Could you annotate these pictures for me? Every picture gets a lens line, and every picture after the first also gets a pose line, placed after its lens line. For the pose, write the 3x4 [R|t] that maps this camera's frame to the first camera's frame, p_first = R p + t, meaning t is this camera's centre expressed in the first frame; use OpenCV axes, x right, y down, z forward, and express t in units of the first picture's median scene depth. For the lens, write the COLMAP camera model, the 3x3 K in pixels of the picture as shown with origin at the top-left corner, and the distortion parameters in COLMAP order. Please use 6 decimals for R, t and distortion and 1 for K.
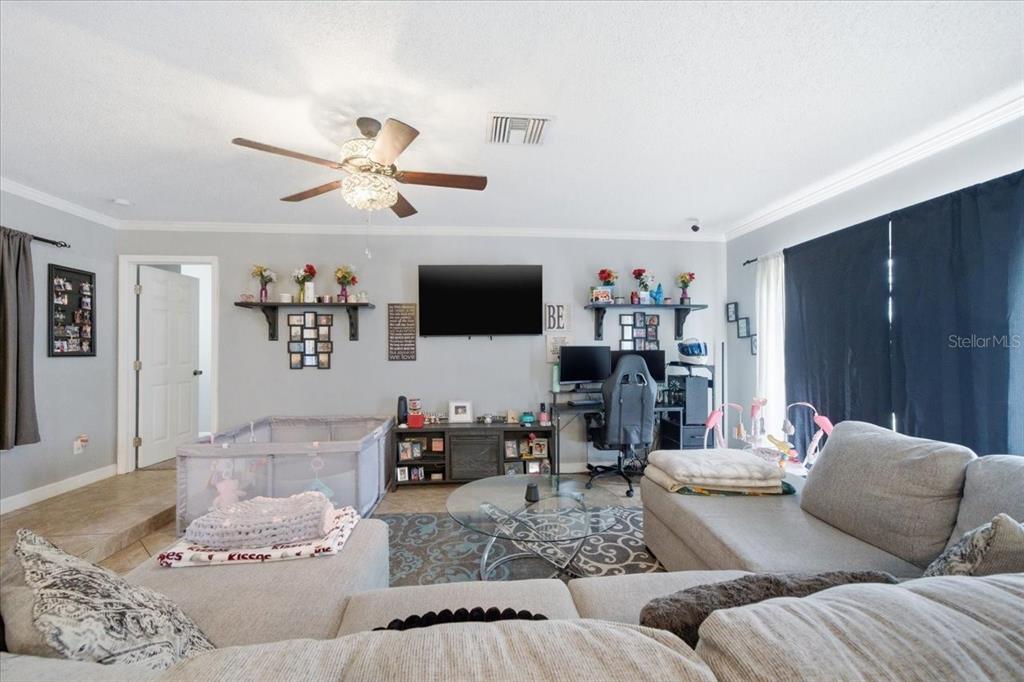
lens RADIAL K [[418.4, 0, 520.7], [0, 418.4, 344.2], [0, 0, 1]] dist [-0.008599, 0.003365]
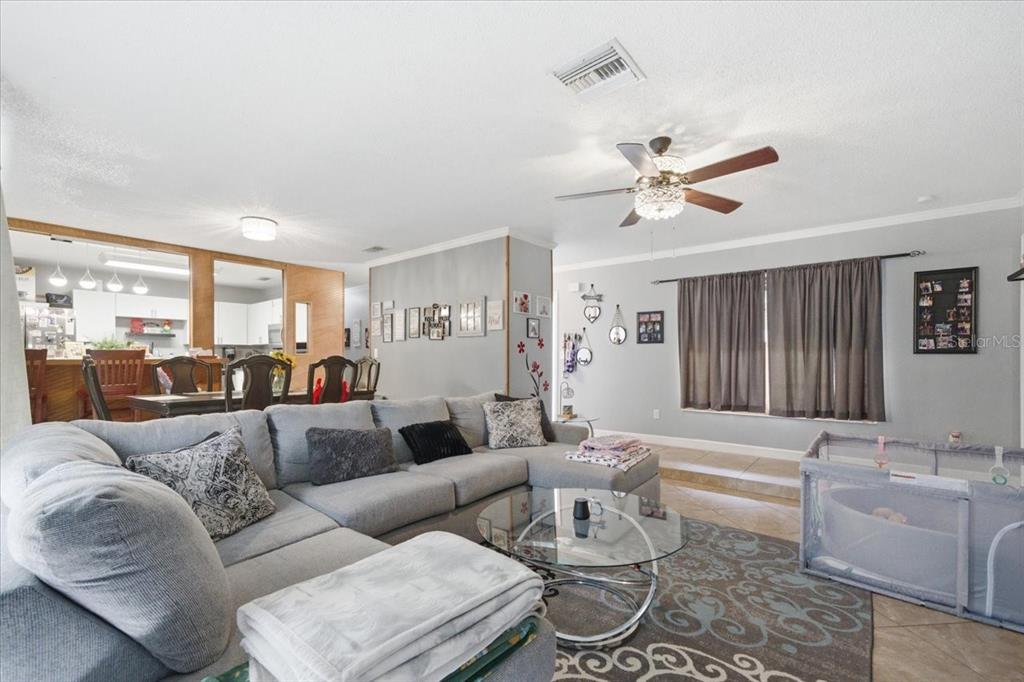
lens RADIAL K [[443.6, 0, 497.4], [0, 443.6, 359.2], [0, 0, 1]] dist [-0.015806, 0.002157]
pose [[-0.727879, 0.004783, -0.685689, 0.434331], [0.012874, 0.999895, -0.006692, 0.032050], [0.685585, -0.013698, -0.727864, 0.879216]]
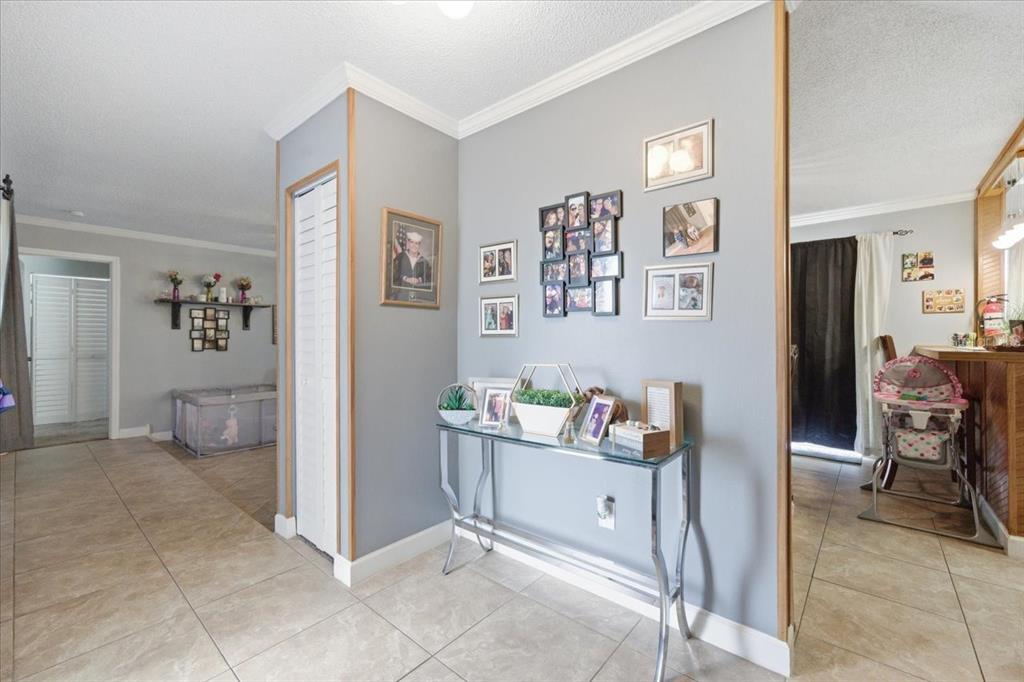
lens RADIAL K [[418.4, 0, 517.8], [0, 418.4, 335.0], [0, 0, 1]] dist [-0.008599, 0.003365]
pose [[0.717557, 0.004372, 0.696486, -0.733749], [-0.009209, 0.999952, 0.003211, -0.004882], [-0.696439, -0.008718, 0.717563, -0.641330]]
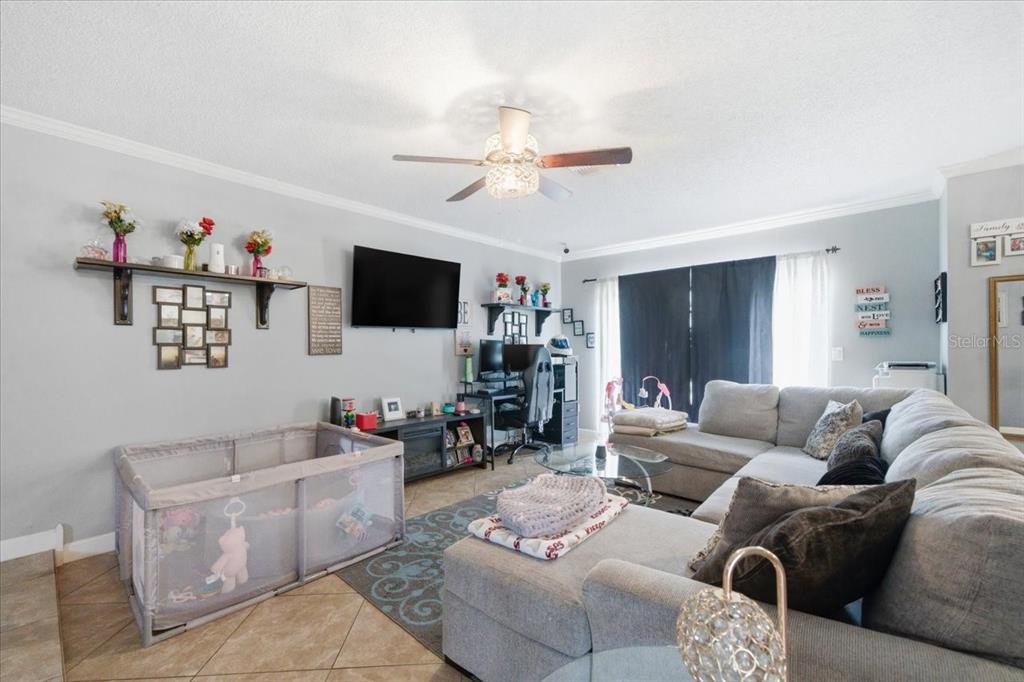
lens RADIAL K [[418.4, 0, 517.1], [0, 418.4, 347.2], [0, 0, 1]] dist [-0.008599, 0.003365]
pose [[0.732322, -0.000539, 0.680959, -0.588937], [-0.008255, 0.999919, 0.009669, 0.013254], [-0.680909, -0.012702, 0.732258, 0.135906]]
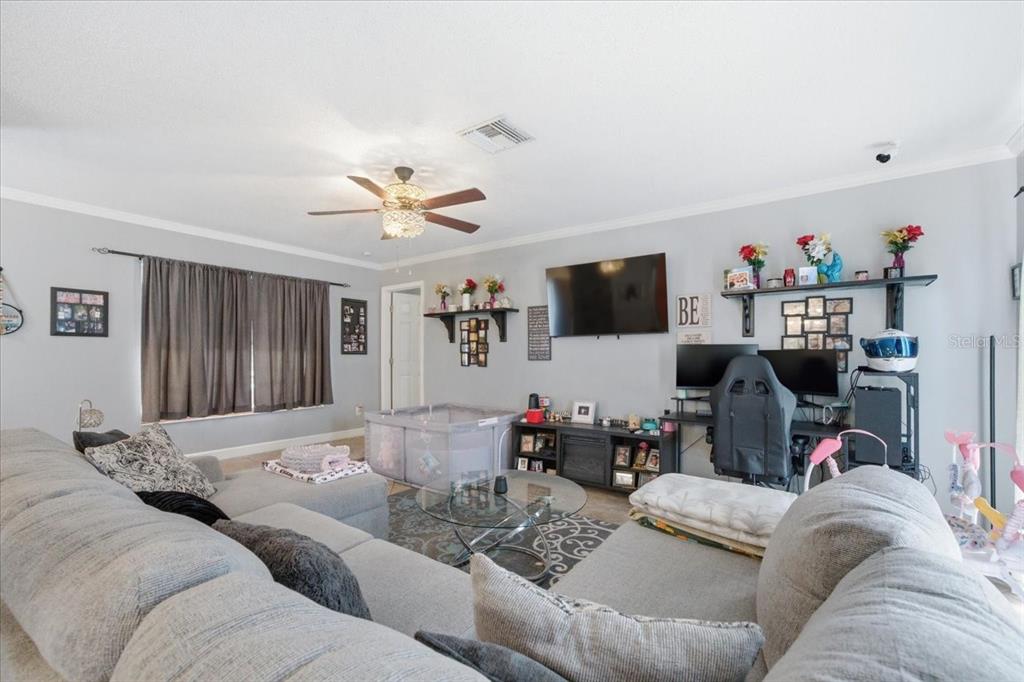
lens RADIAL K [[443.6, 0, 514.6], [0, 443.6, 351.3], [0, 0, 1]] dist [-0.015806, 0.002157]
pose [[0.743885, -0.000991, -0.668307, 0.449237], [0.004981, 0.999979, 0.004060, 0.012365], [0.668289, -0.006349, 0.743875, 0.121486]]
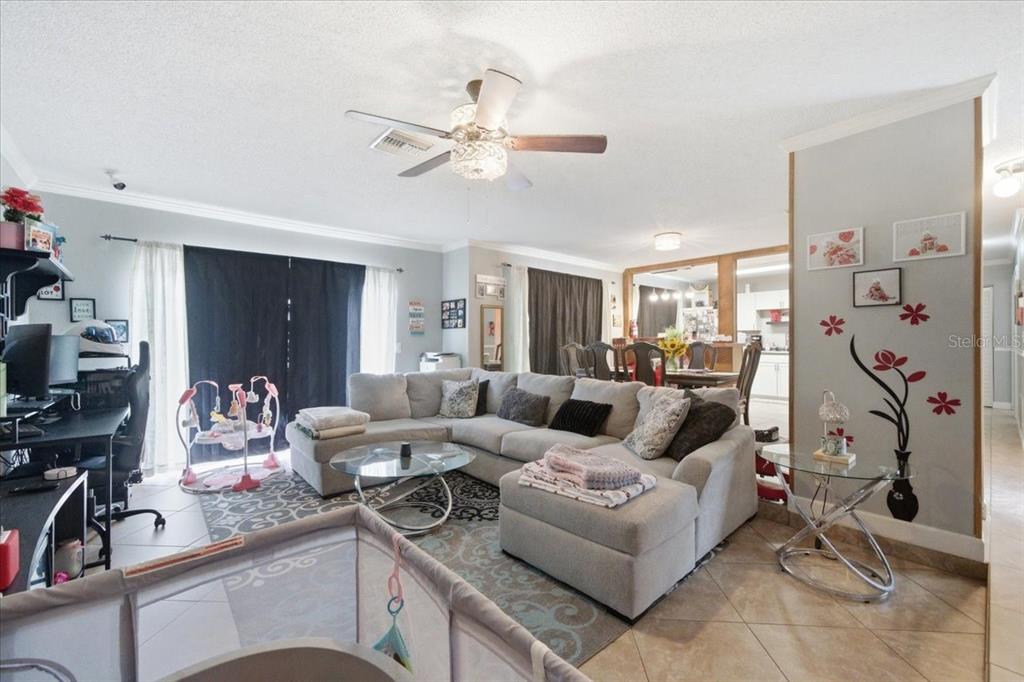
lens RADIAL K [[418.4, 0, 505.3], [0, 418.4, 345.7], [0, 0, 1]] dist [-0.008599, 0.003365]
pose [[-0.571067, 0.000513, 0.820903, -0.658919], [-0.006386, 0.999967, -0.005067, 0.031025], [-0.820878, -0.008136, -0.571045, 0.838297]]
